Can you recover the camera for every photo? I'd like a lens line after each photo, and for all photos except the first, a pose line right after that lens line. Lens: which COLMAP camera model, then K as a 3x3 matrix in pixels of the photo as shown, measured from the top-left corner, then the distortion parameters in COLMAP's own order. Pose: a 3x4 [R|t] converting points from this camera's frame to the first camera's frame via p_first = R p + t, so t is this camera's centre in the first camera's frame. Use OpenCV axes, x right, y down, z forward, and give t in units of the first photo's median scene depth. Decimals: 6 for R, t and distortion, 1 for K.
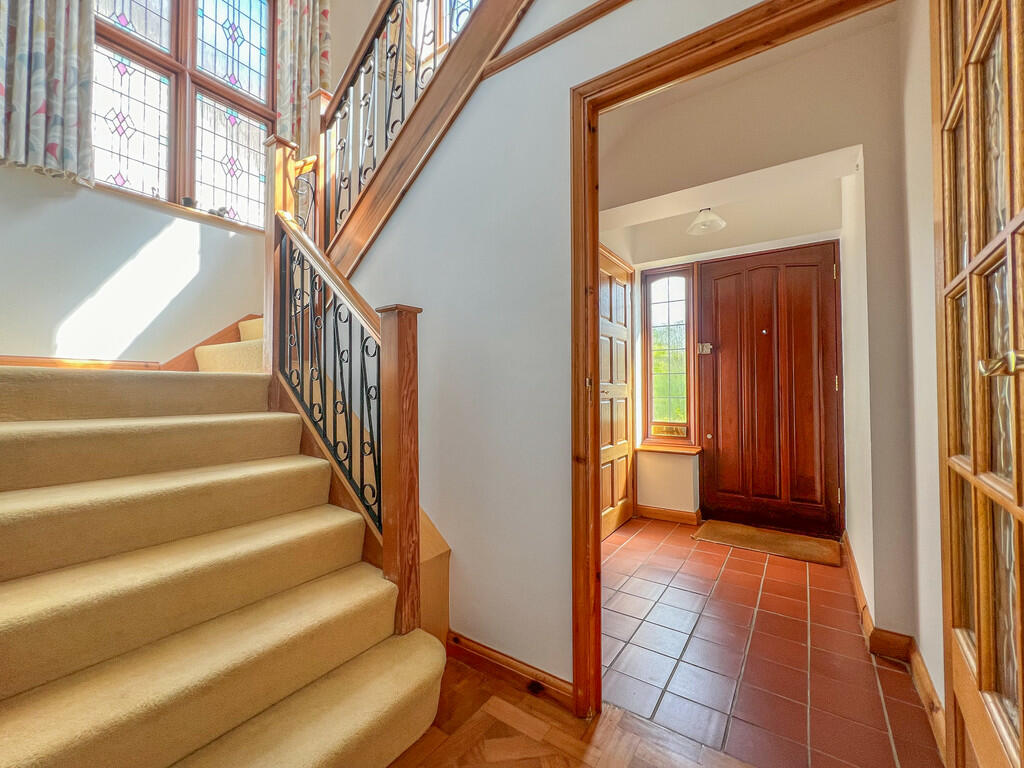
lens RADIAL K [[418.4, 0, 511.7], [0, 418.4, 381.6], [0, 0, 1]] dist [-0.001803, -0.000364]
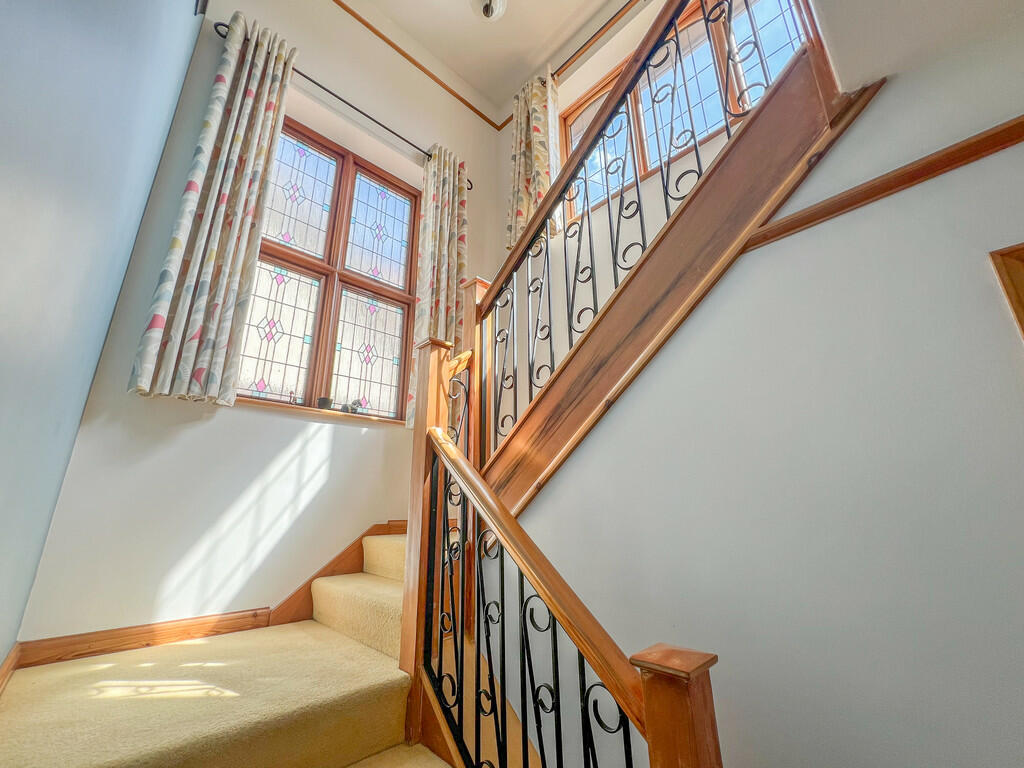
lens RADIAL K [[418.4, 0, 512.8], [0, 418.4, 384.1], [0, 0, 1]] dist [-0.001803, -0.000364]
pose [[0.979760, -0.069422, -0.187753, -0.235499], [0.015374, 0.961263, -0.275202, -0.247515], [0.199586, 0.266746, 0.942874, 0.255143]]
